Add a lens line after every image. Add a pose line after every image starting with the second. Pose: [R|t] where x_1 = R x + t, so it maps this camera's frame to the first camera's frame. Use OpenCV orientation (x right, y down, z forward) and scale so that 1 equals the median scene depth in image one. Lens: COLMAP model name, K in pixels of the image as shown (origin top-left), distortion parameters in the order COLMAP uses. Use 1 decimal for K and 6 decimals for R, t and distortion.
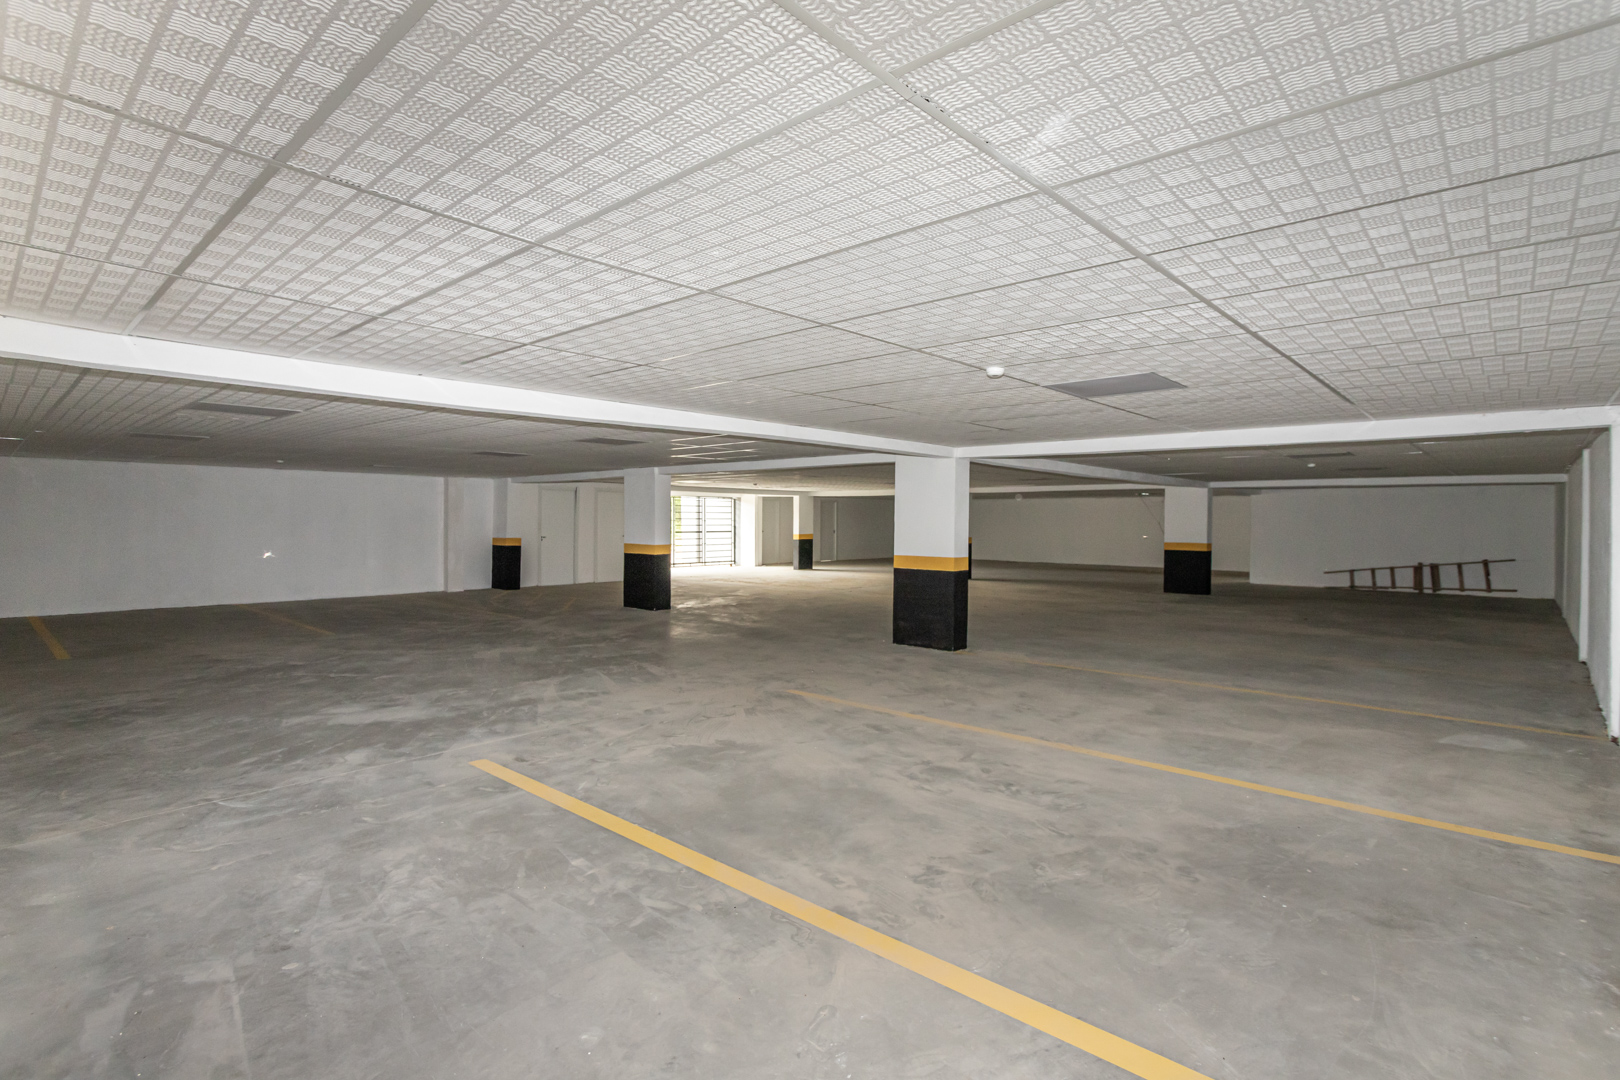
lens RADIAL K [[792.4, 0, 818.1], [0, 792.4, 523.4], [0, 0, 1]] dist [-0.001421, -0.000123]
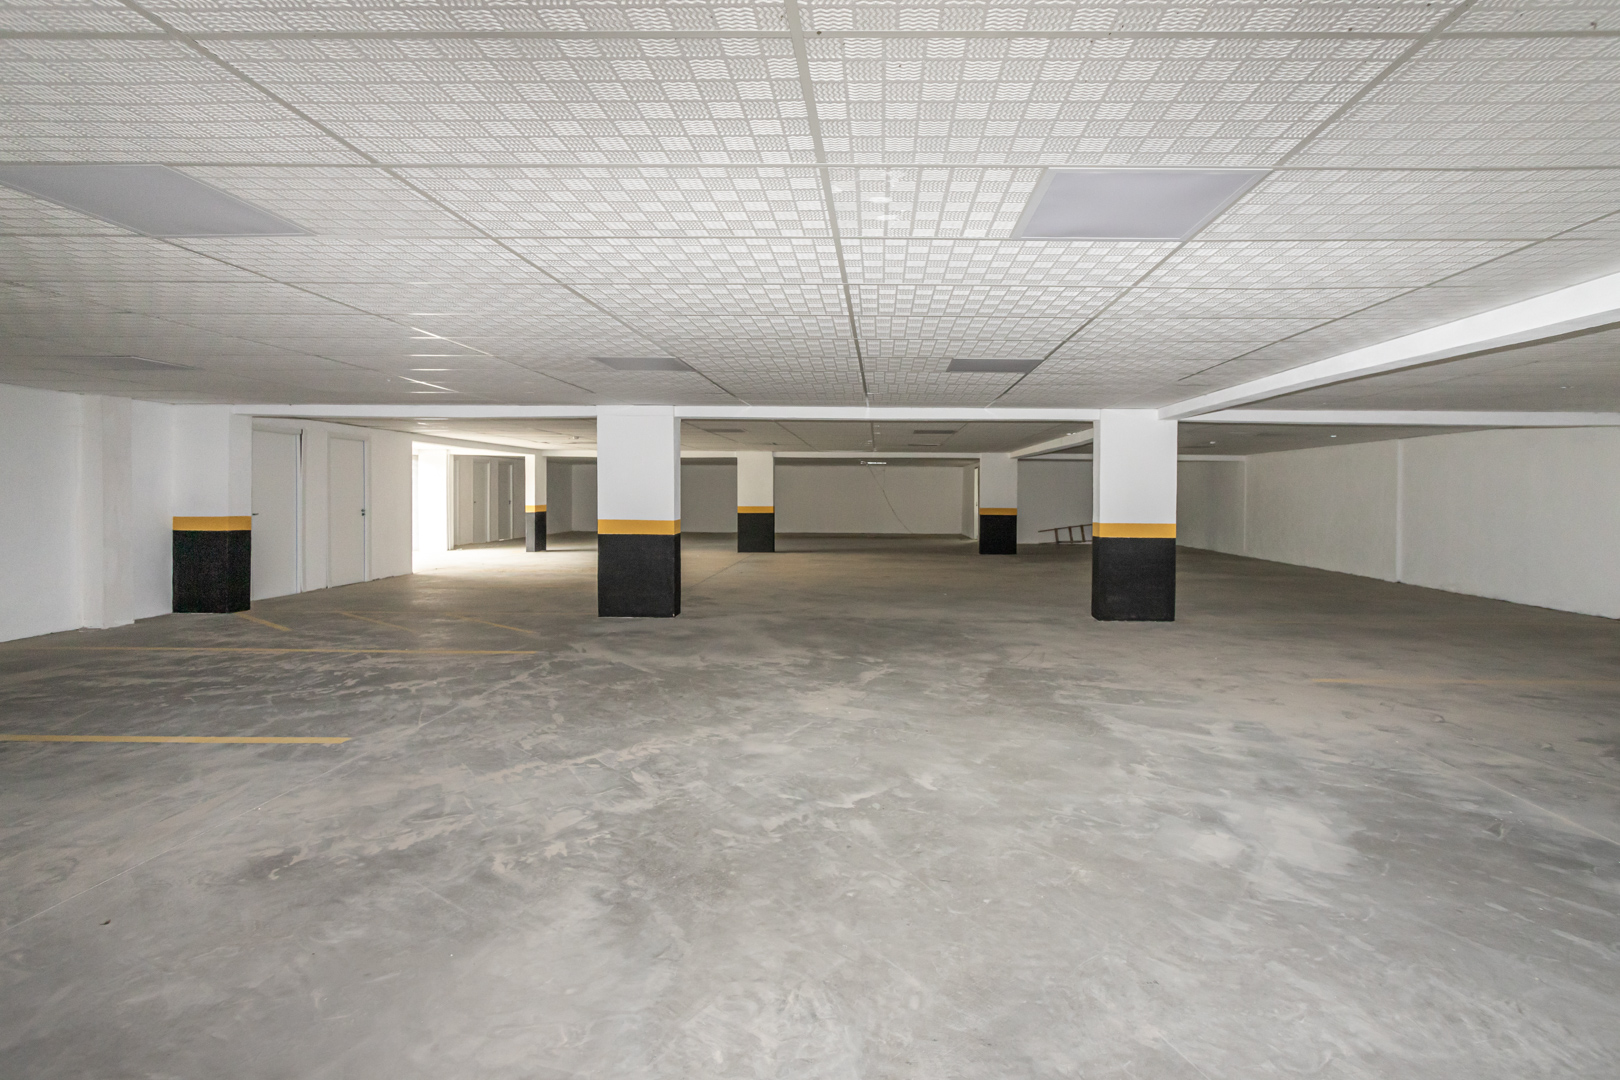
lens RADIAL K [[792.4, 0, 818.1], [0, 792.4, 523.4], [0, 0, 1]] dist [-0.001421, -0.000123]
pose [[0.760846, -0.027016, 0.648370, -0.410246], [0.001918, 0.999222, 0.039384, 0.001841], [-0.648930, -0.028721, 0.760306, 0.308309]]
